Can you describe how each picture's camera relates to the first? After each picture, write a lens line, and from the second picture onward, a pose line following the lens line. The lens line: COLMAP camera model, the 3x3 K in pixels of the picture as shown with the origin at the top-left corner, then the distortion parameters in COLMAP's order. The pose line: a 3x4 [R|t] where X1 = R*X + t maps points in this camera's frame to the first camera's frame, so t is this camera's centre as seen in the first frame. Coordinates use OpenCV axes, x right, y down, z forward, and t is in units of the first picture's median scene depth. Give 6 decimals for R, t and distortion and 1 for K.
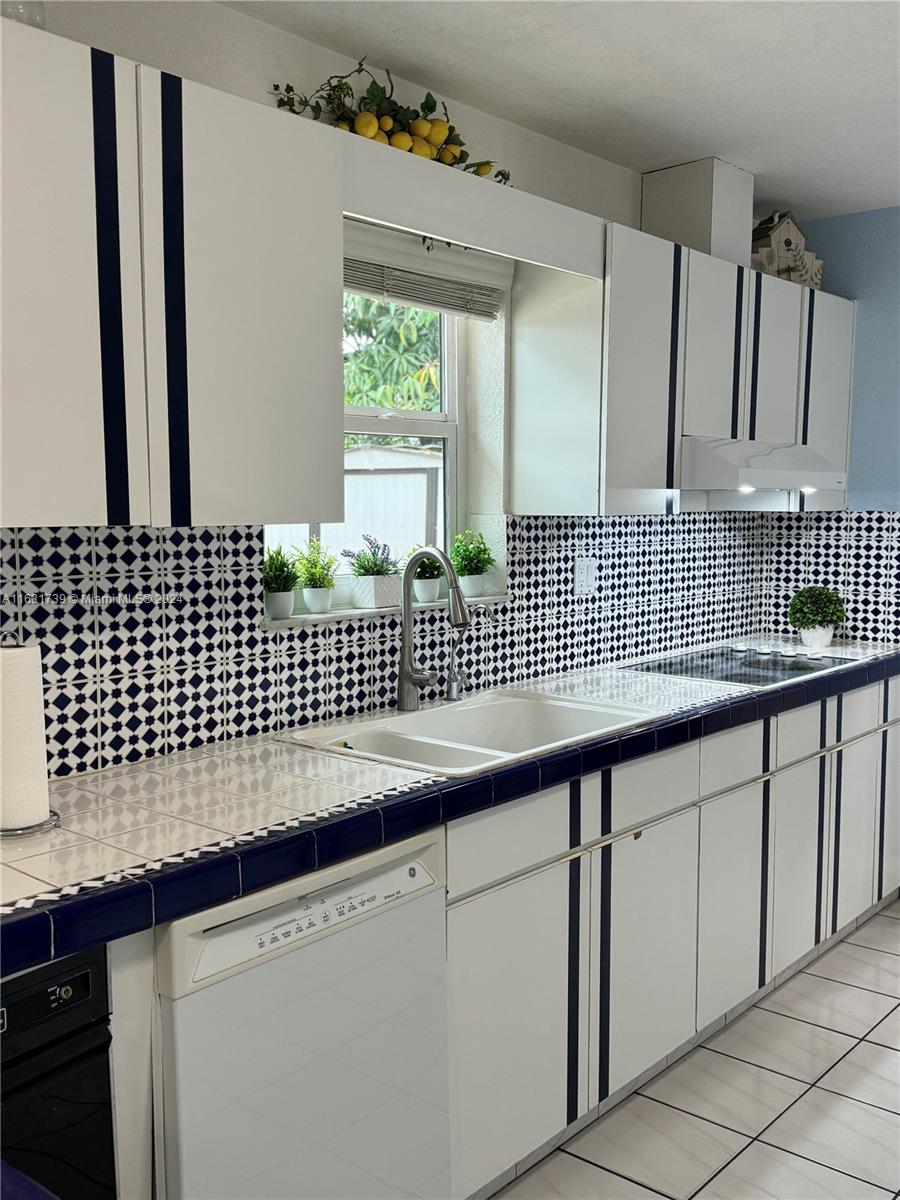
lens RADIAL K [[1125.9, 0, 444.6], [0, 1125.9, 608.5], [0, 0, 1]] dist [0.073476, 0.000000]
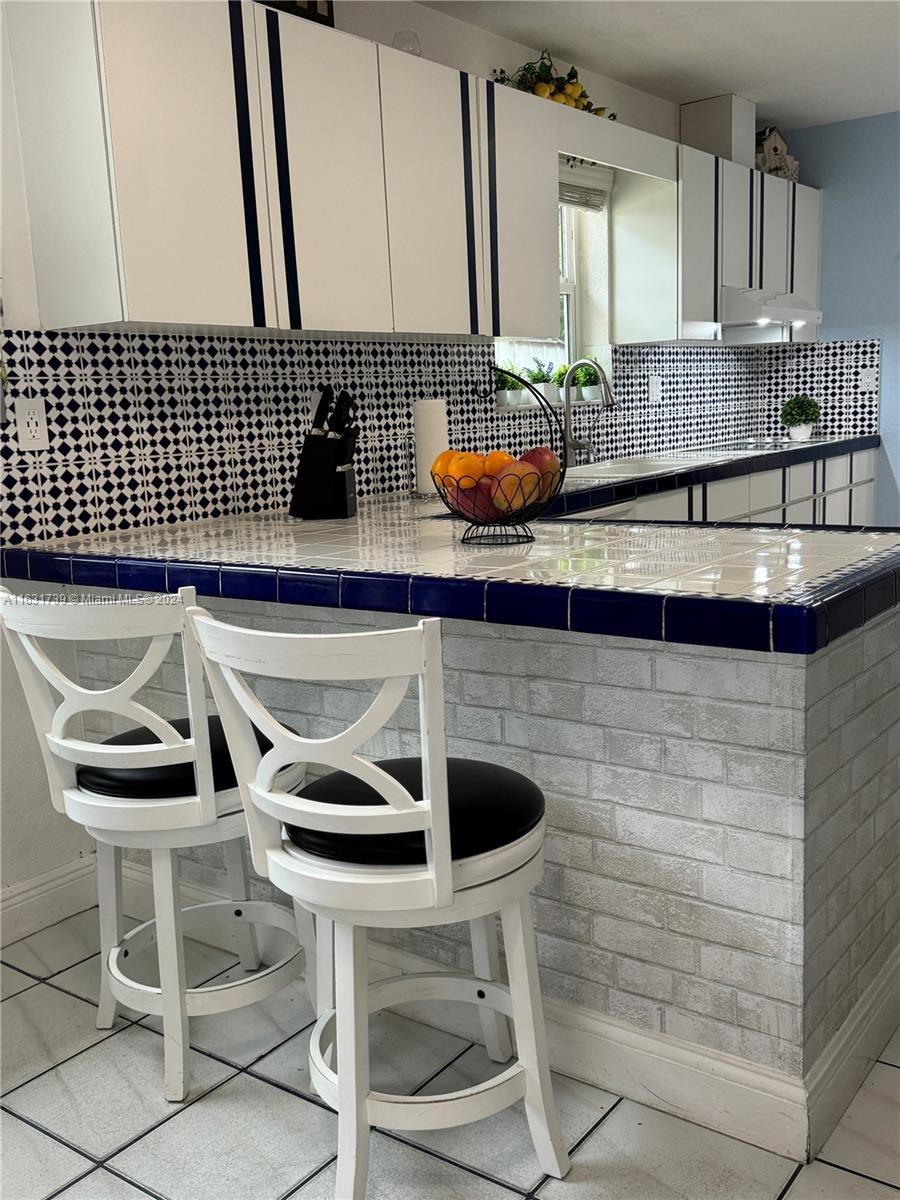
lens RADIAL K [[1125.9, 0, 455.9], [0, 1125.9, 599.5], [0, 0, 1]] dist [0.073476, 0.000000]
pose [[0.995642, -0.061620, 0.070000, -0.253486], [0.056338, 0.995585, 0.075076, 0.119214], [-0.074317, -0.070805, 0.994718, -0.471662]]
